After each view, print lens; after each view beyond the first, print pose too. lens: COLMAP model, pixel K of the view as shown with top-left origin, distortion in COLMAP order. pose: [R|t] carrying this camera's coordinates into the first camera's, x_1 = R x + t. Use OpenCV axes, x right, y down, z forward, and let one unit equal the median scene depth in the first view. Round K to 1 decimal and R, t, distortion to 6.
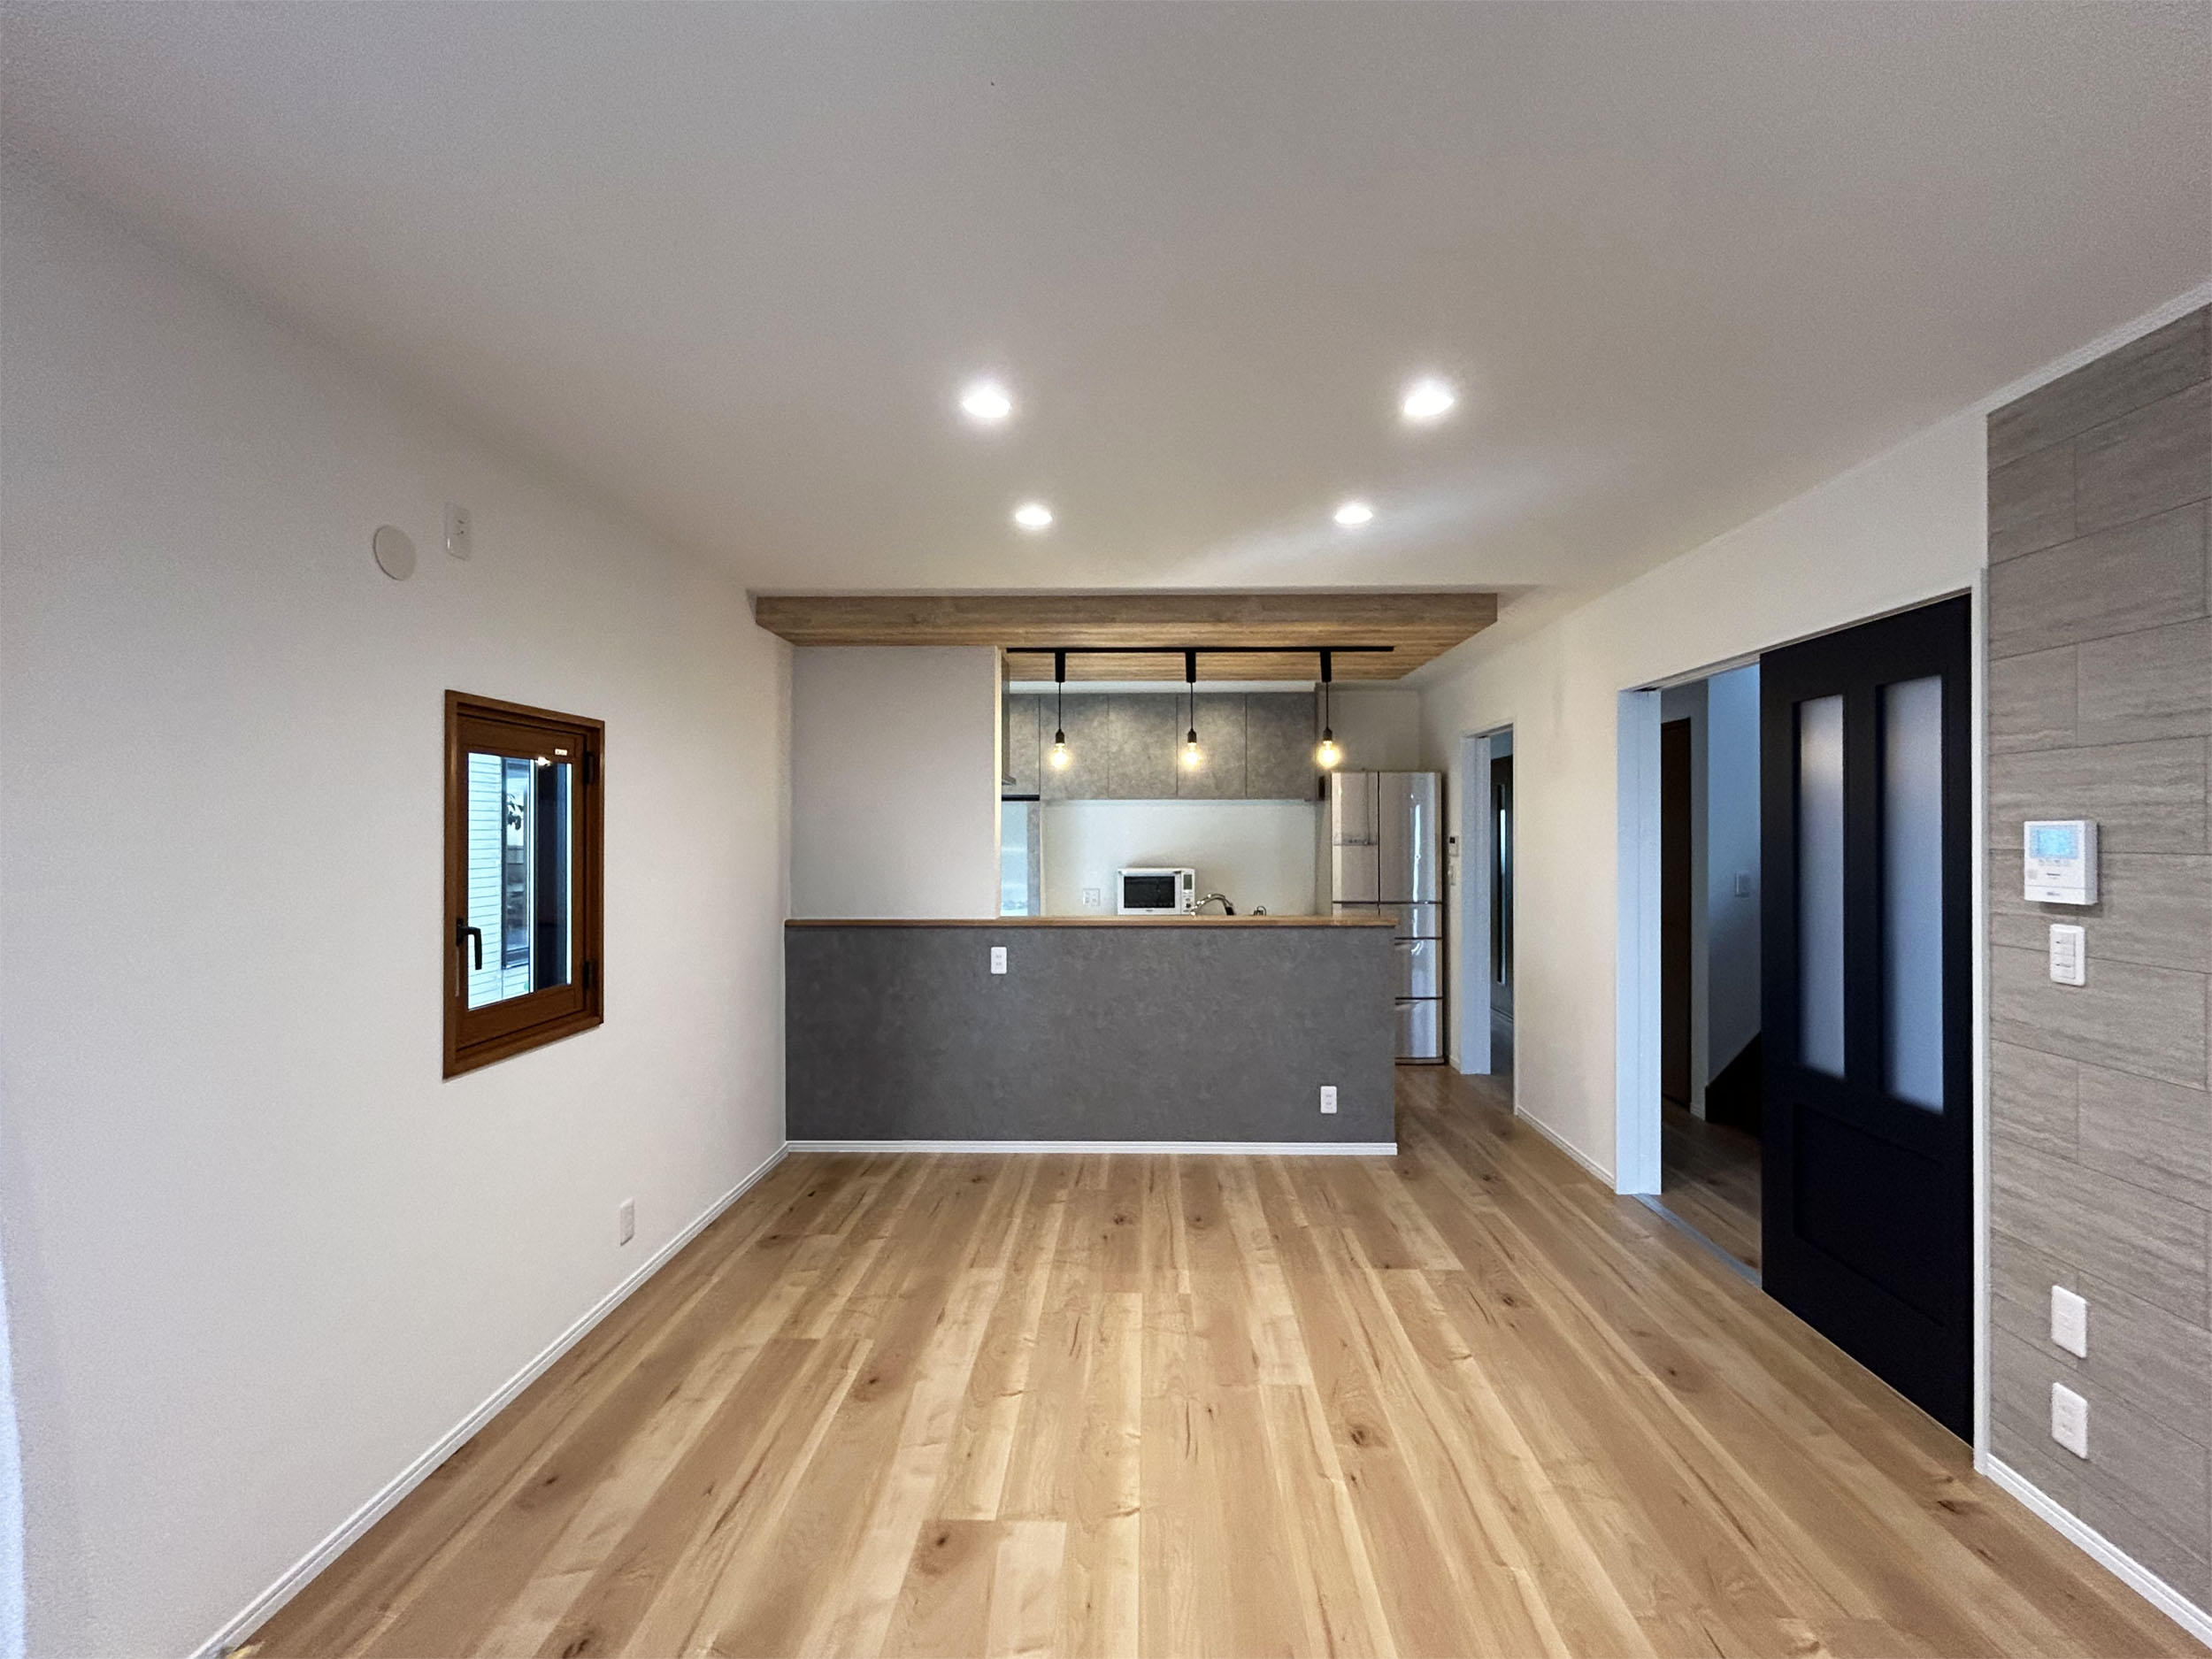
lens RADIAL K [[948.8, 0, 1106.0], [0, 948.8, 829.5], [0, 0, 1]] dist [0.001853, 0.000807]
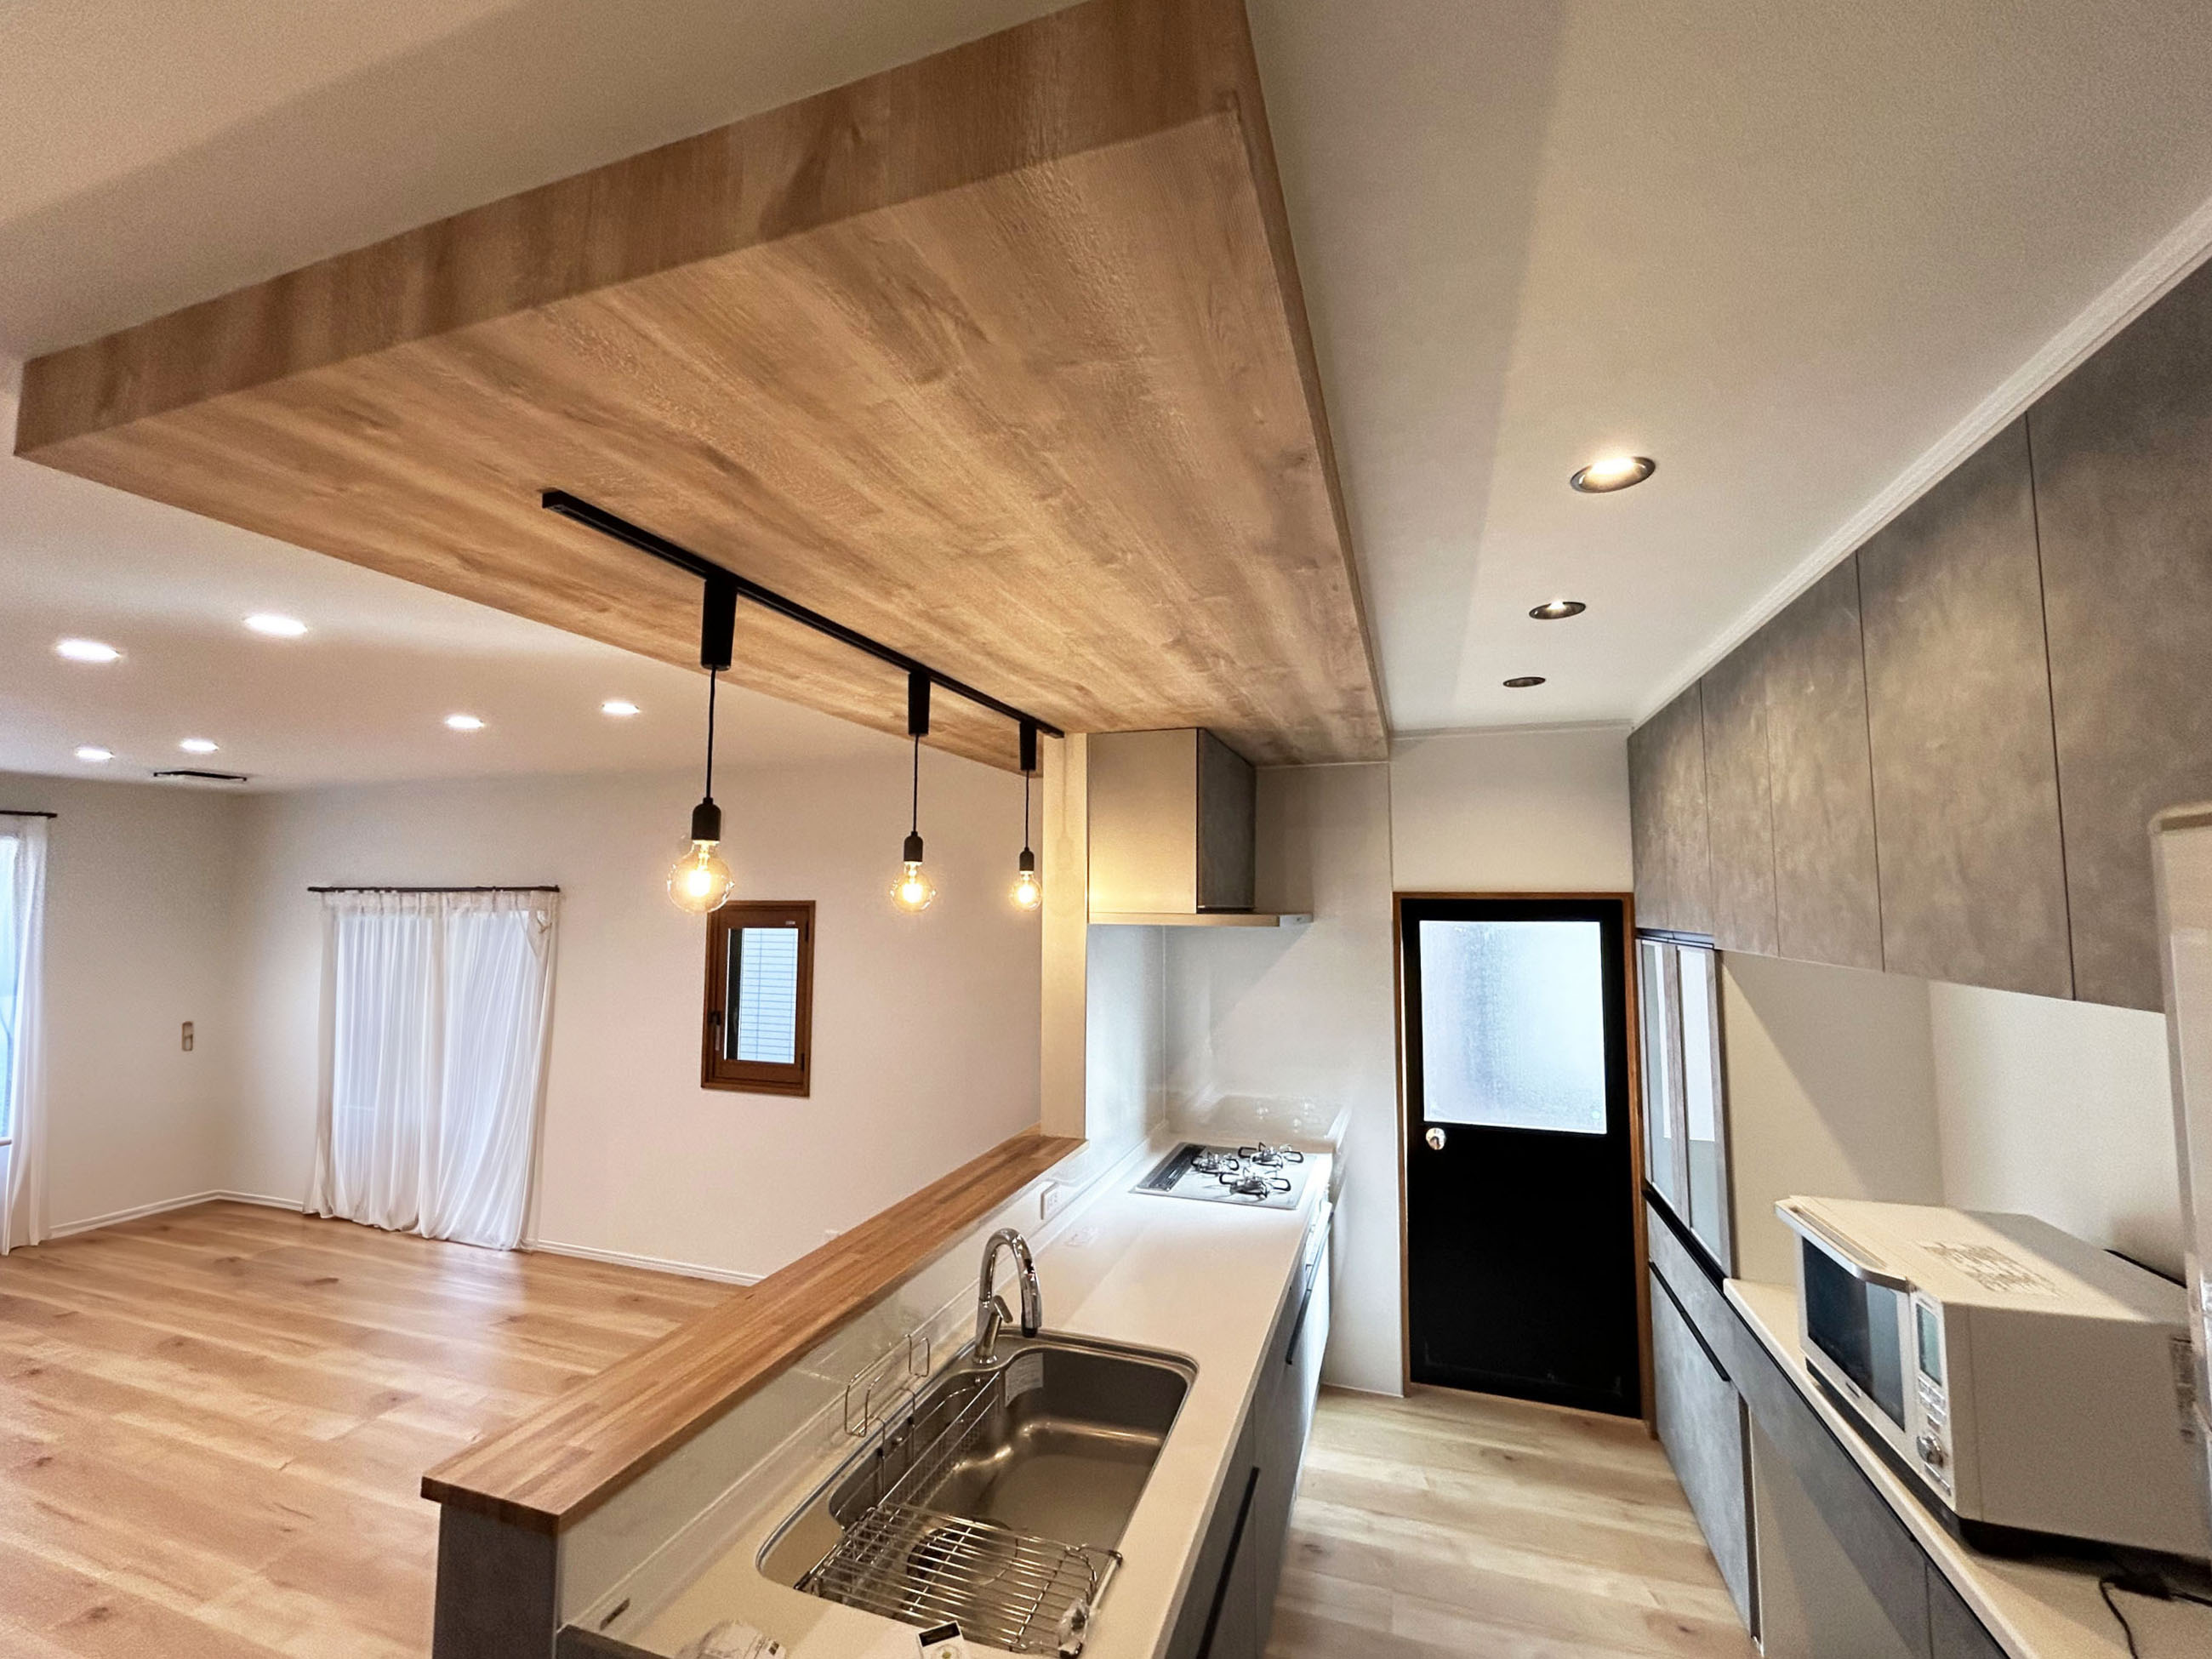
lens RADIAL K [[908.1, 0, 1106.0], [0, 908.1, 829.5], [0, 0, 1]] dist [-0.005156, 0.000195]
pose [[-0.284090, -0.080320, -0.955427, 0.649867], [-0.001597, 0.996523, -0.083300, -0.089773], [0.958796, -0.022139, -0.283230, 1.586418]]
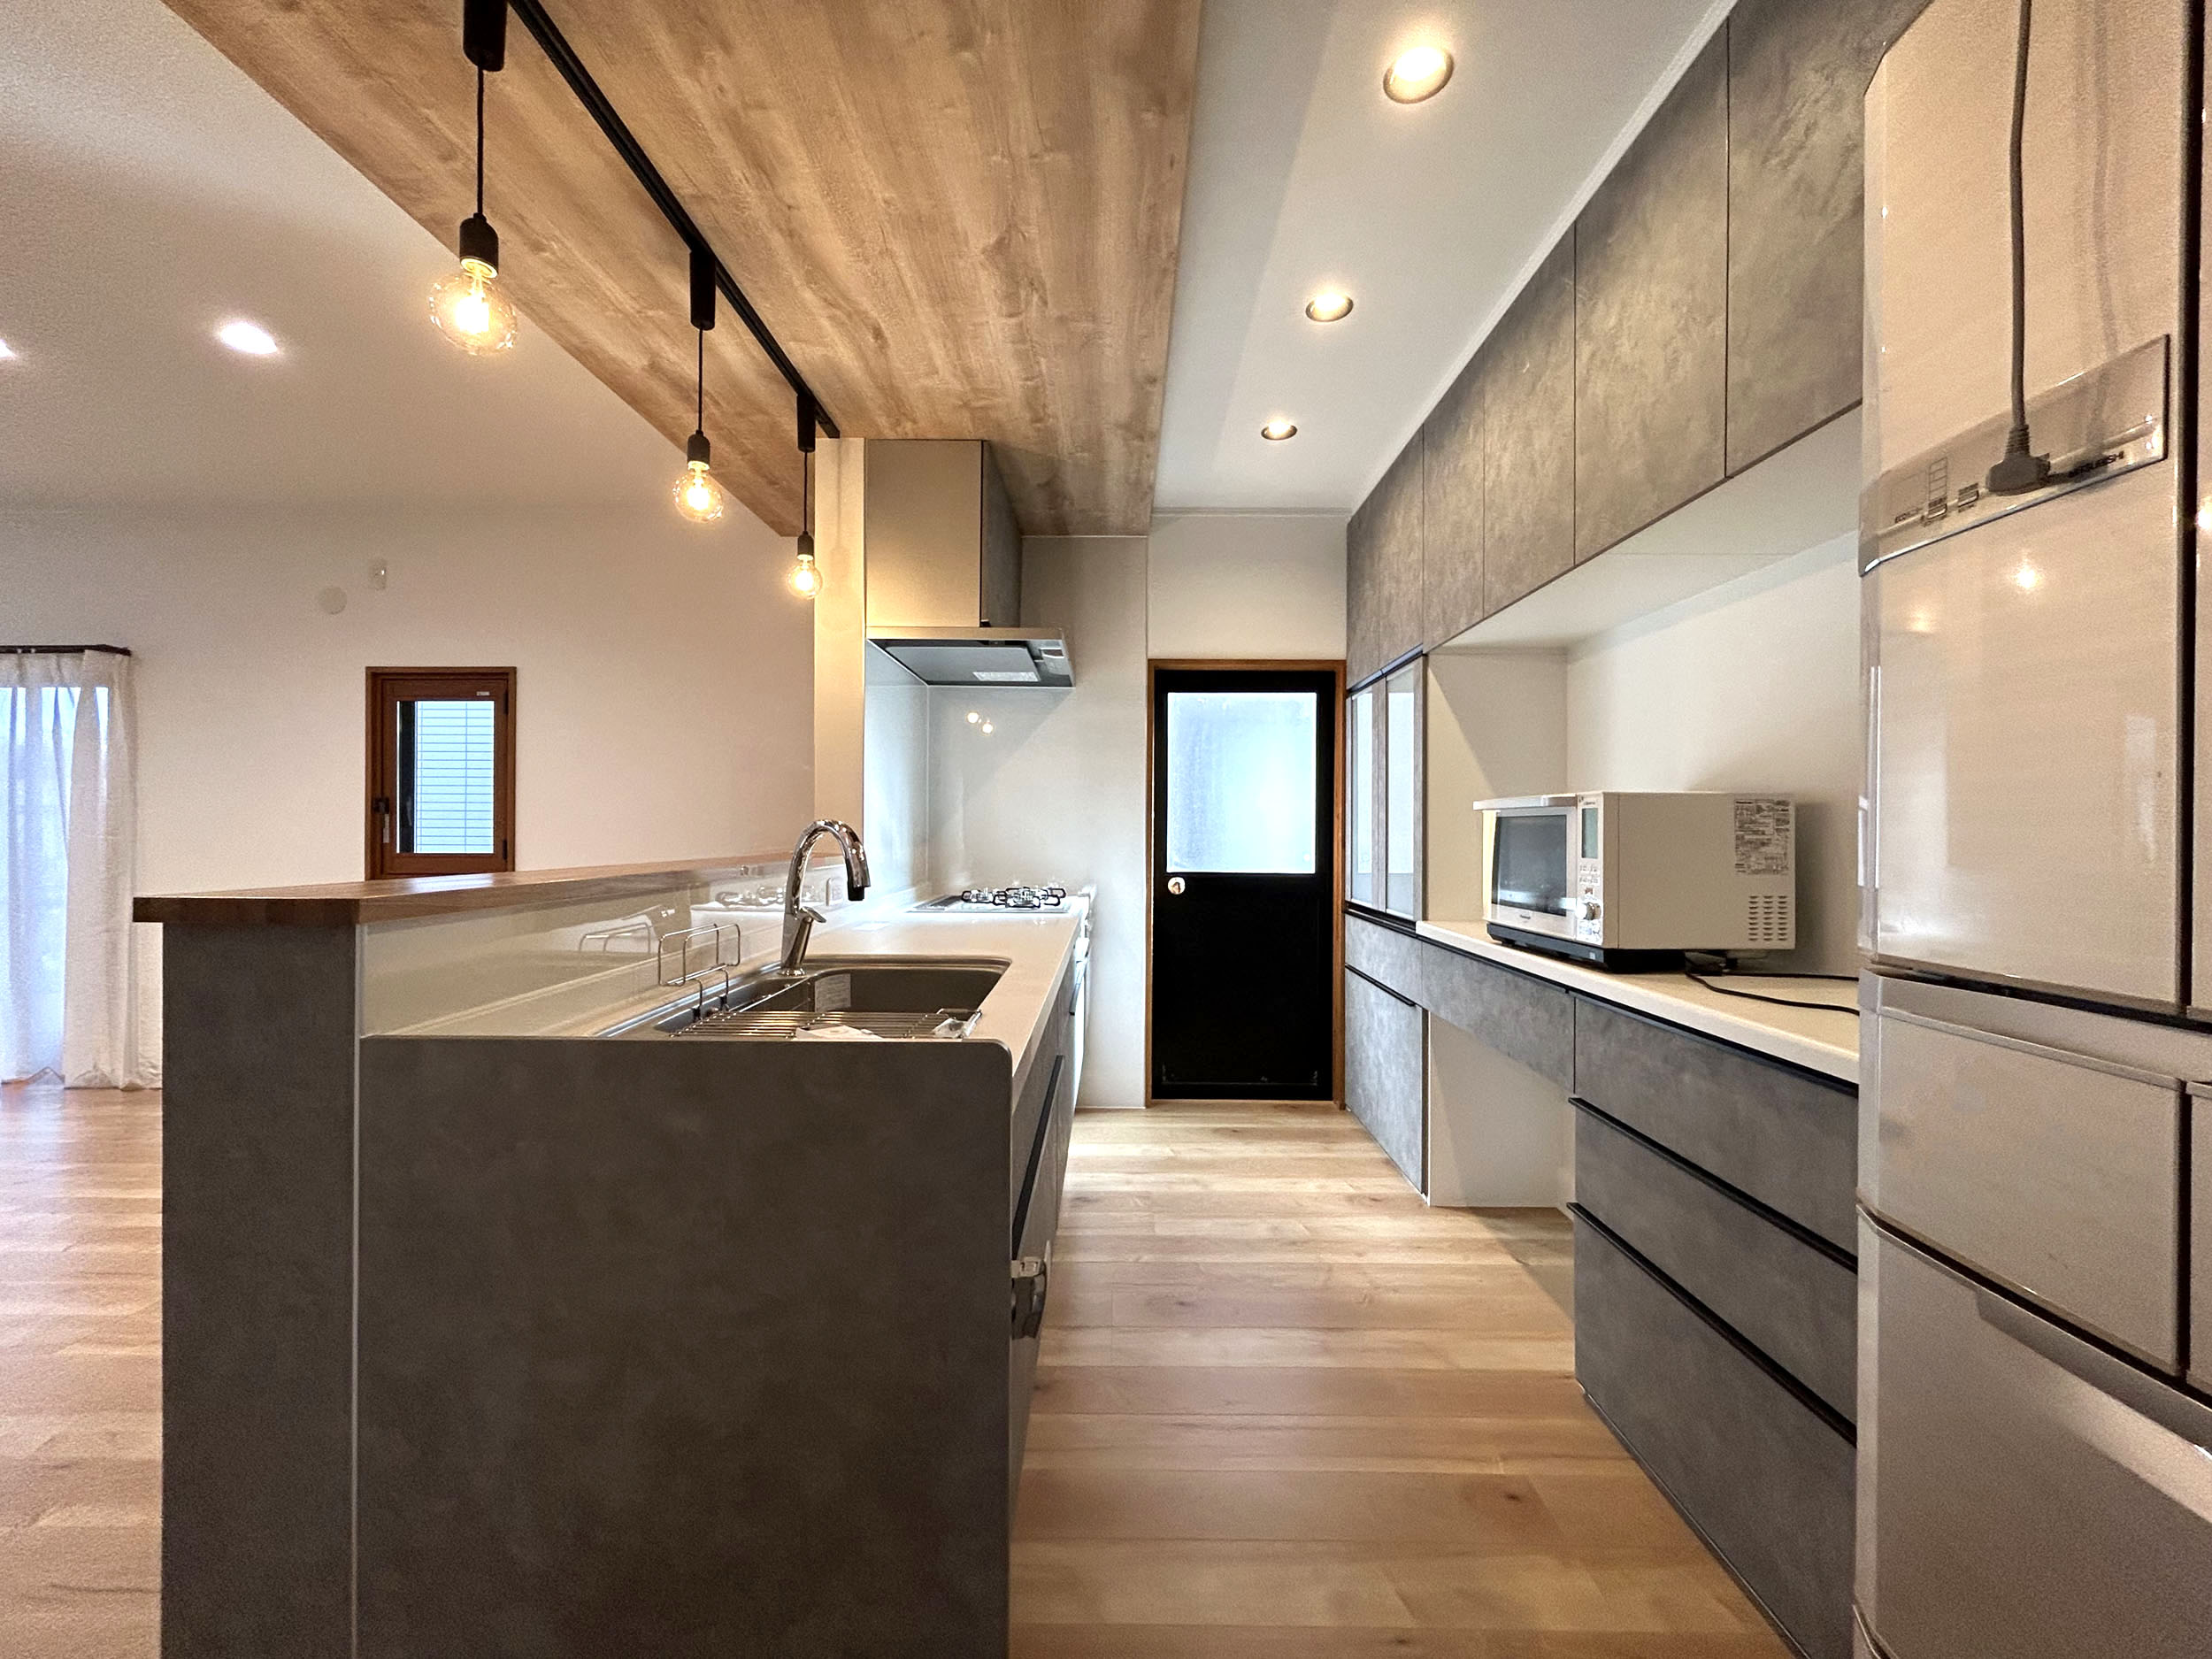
lens RADIAL K [[890.5, 0, 1106.0], [0, 890.5, 829.5], [0, 0, 1]] dist [-0.003937, -0.000339]
pose [[0.031558, 0.000425, -0.999502, 0.651608], [-0.002410, 0.999997, 0.000349, 0.098521], [0.999499, 0.002398, 0.031558, 1.522066]]
